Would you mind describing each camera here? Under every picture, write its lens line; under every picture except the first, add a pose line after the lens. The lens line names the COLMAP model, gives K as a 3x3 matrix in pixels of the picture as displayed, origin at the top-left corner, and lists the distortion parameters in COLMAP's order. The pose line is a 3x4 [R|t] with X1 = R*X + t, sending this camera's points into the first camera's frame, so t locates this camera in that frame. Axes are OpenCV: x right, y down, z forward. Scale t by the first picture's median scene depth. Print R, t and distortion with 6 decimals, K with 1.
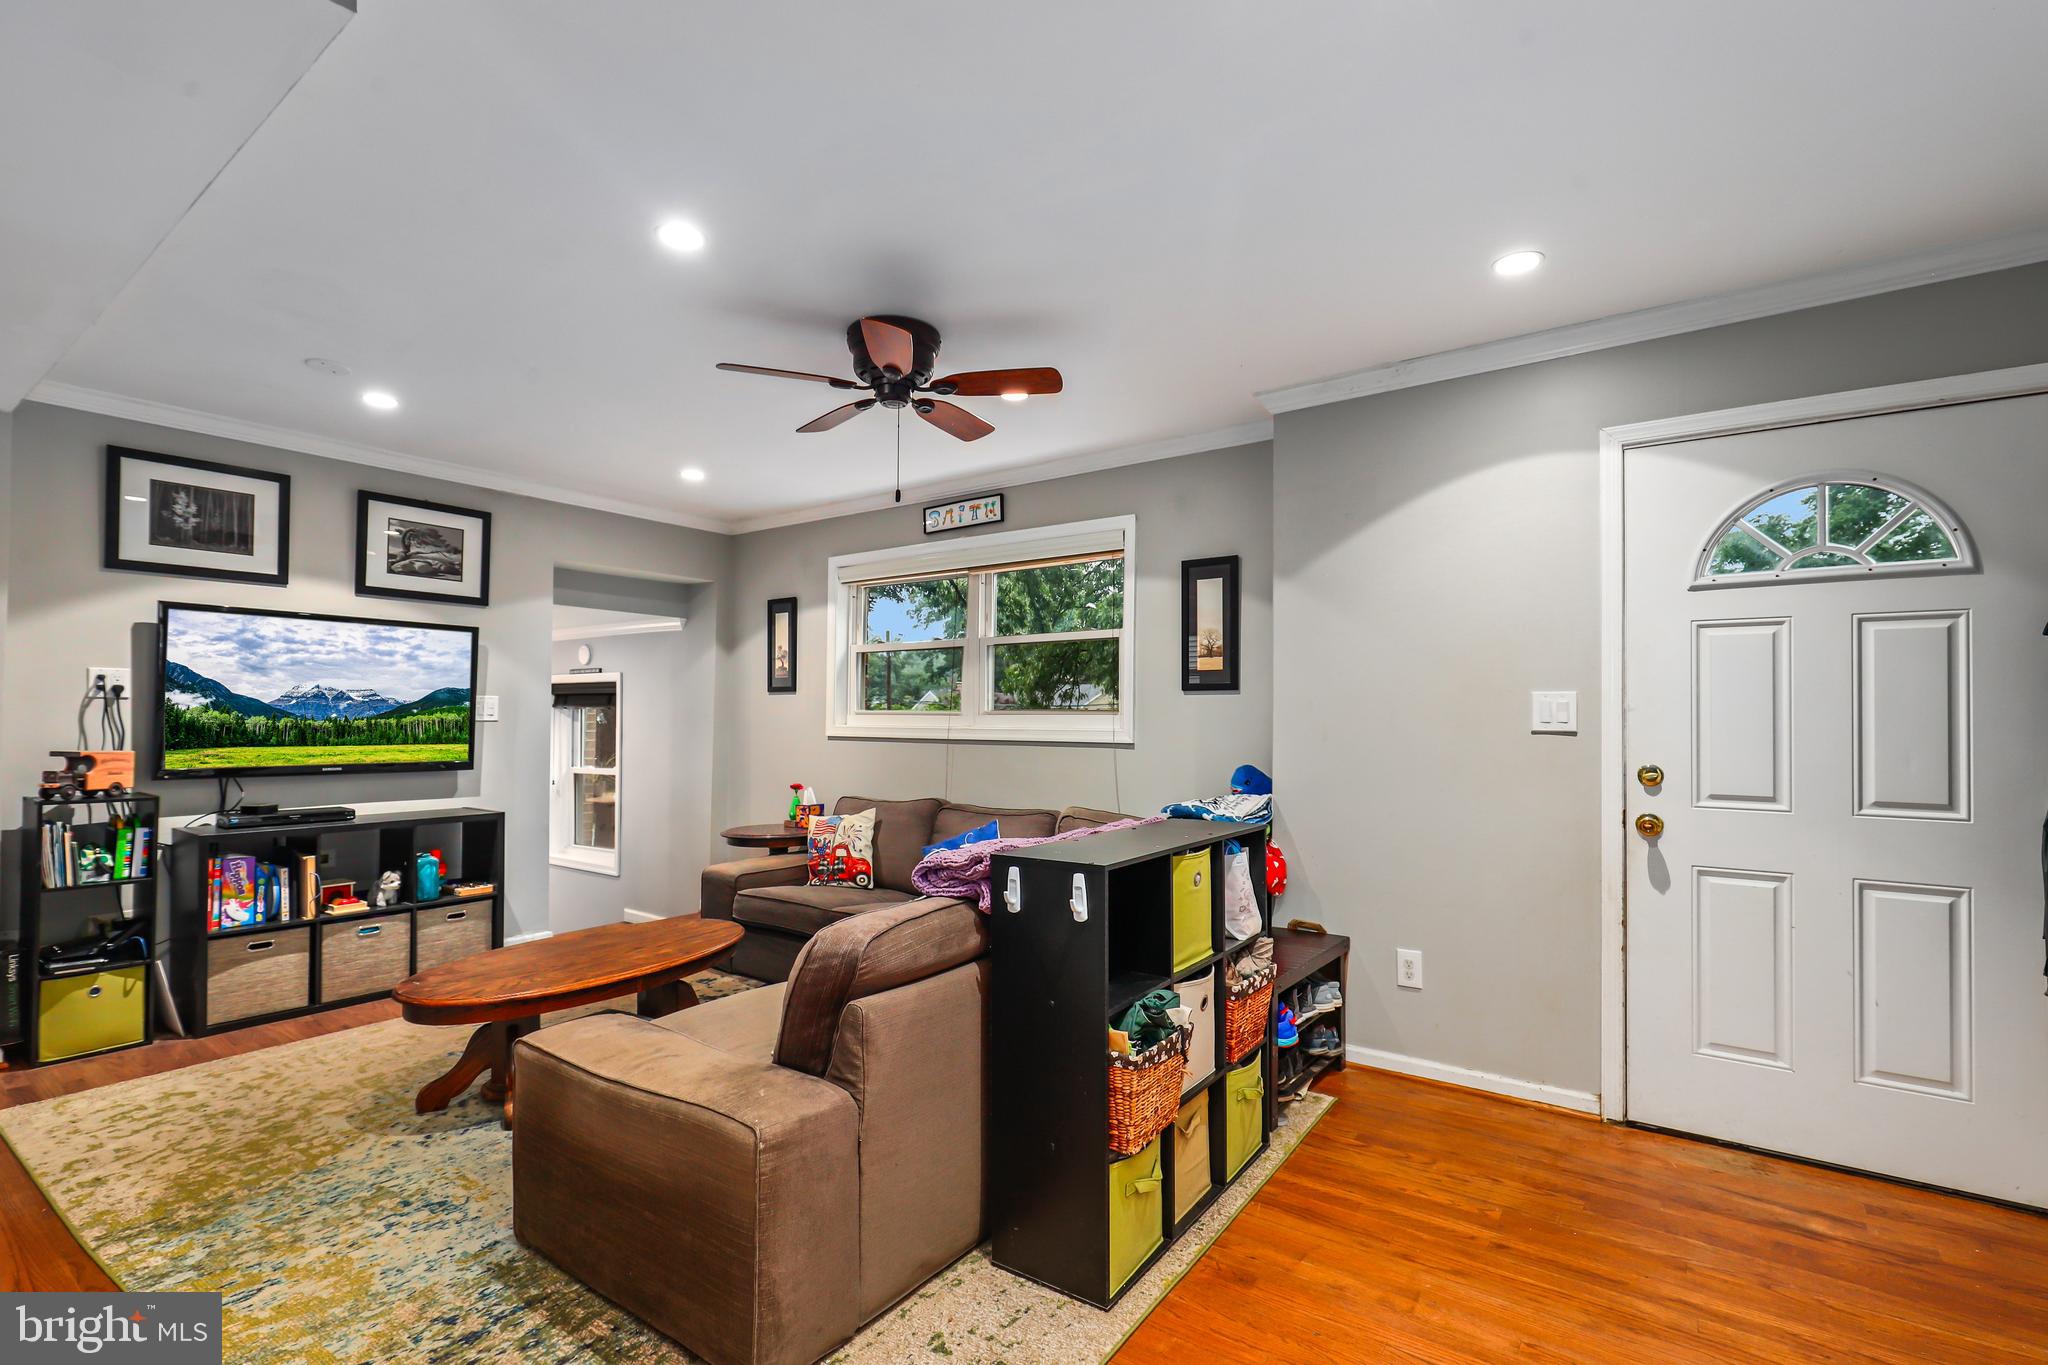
lens RADIAL K [[942.9, 0, 1024.7], [0, 942.9, 697.5], [0, 0, 1]] dist [0.001405, -0.000737]
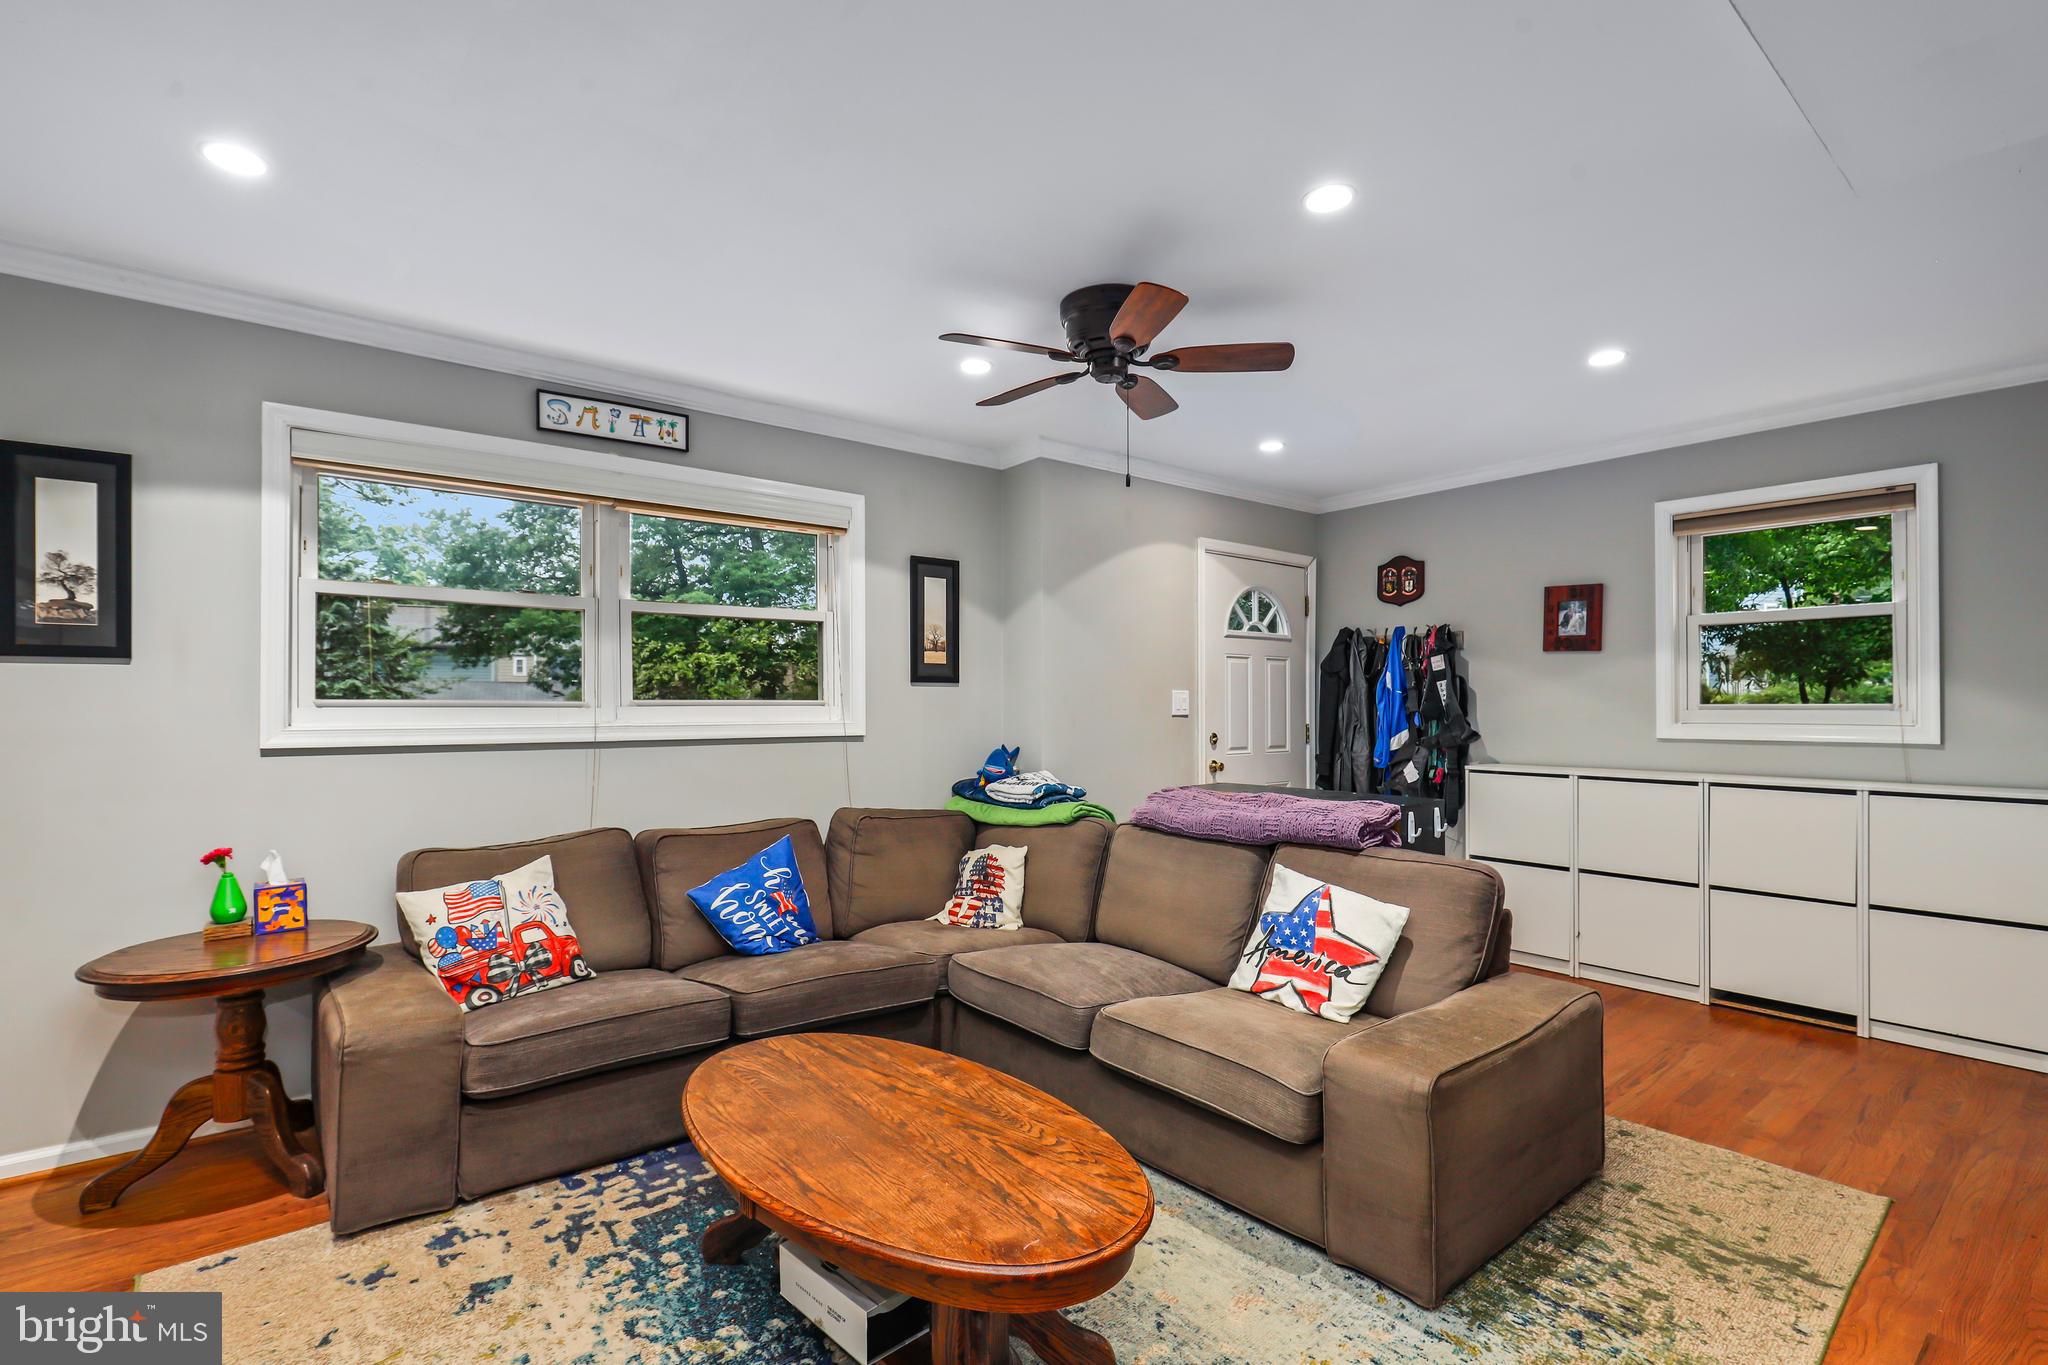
lens RADIAL K [[942.9, 0, 1029.5], [0, 942.9, 697.9], [0, 0, 1]] dist [0.001405, -0.000737]
pose [[0.249417, 0.005119, 0.968383, -0.802030], [-0.016936, 0.999856, -0.000923, 0.008837], [-0.968248, -0.016170, 0.249468, 0.623752]]
